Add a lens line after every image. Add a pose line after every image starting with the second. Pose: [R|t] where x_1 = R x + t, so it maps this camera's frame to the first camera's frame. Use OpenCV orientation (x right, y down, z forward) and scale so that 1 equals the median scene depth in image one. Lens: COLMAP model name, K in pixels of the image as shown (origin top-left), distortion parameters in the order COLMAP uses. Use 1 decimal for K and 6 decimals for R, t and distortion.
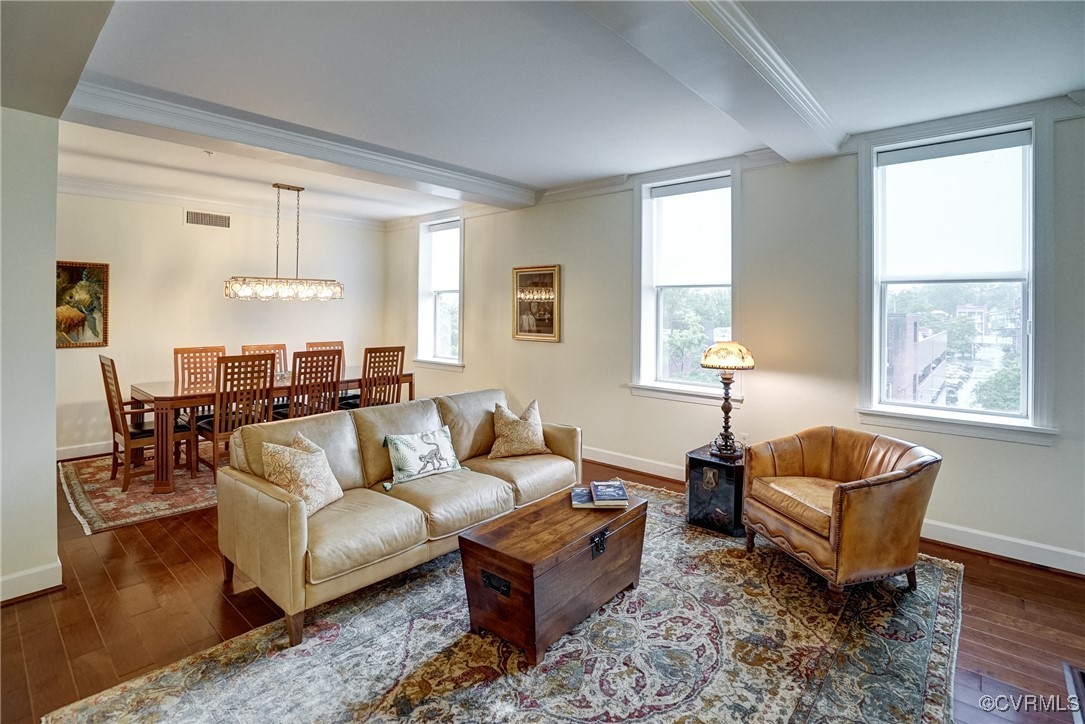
lens RADIAL K [[527.4, 0, 523.4], [0, 527.4, 313.7], [0, 0, 1]] dist [-0.038855, 0.005652]
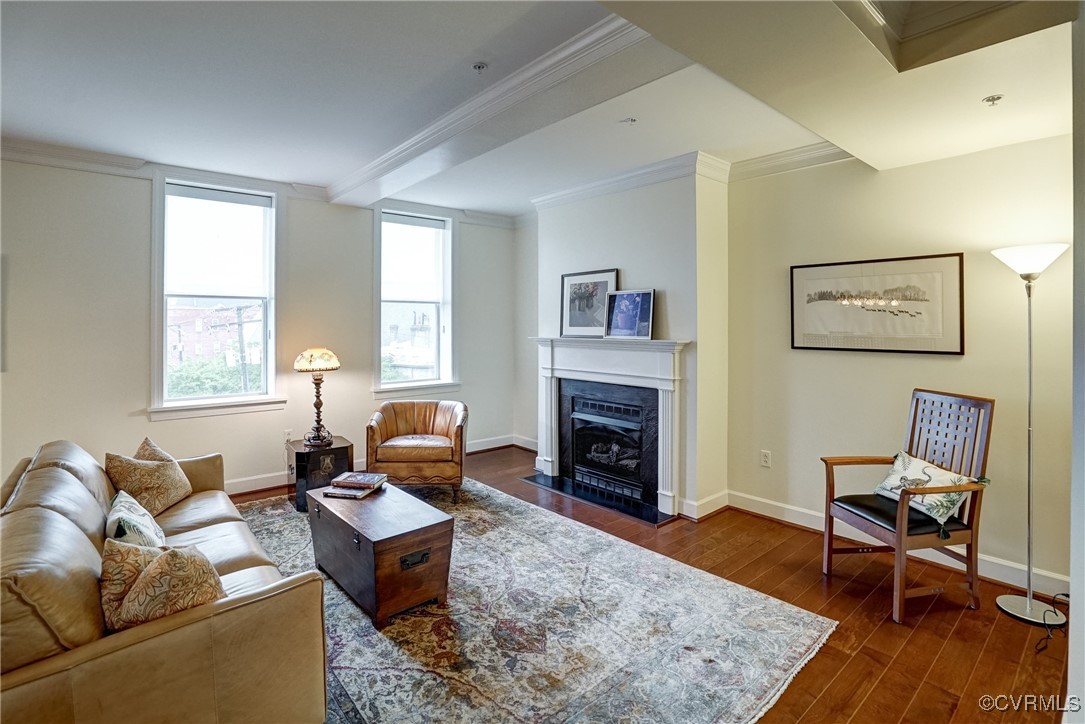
lens RADIAL K [[527.4, 0, 539.5], [0, 527.4, 331.2], [0, 0, 1]] dist [-0.038855, 0.005652]
pose [[0.126102, -0.022340, 0.991766, -0.726014], [0.009281, 0.999729, 0.021339, -0.004825], [-0.991974, 0.006514, 0.126275, 0.366981]]
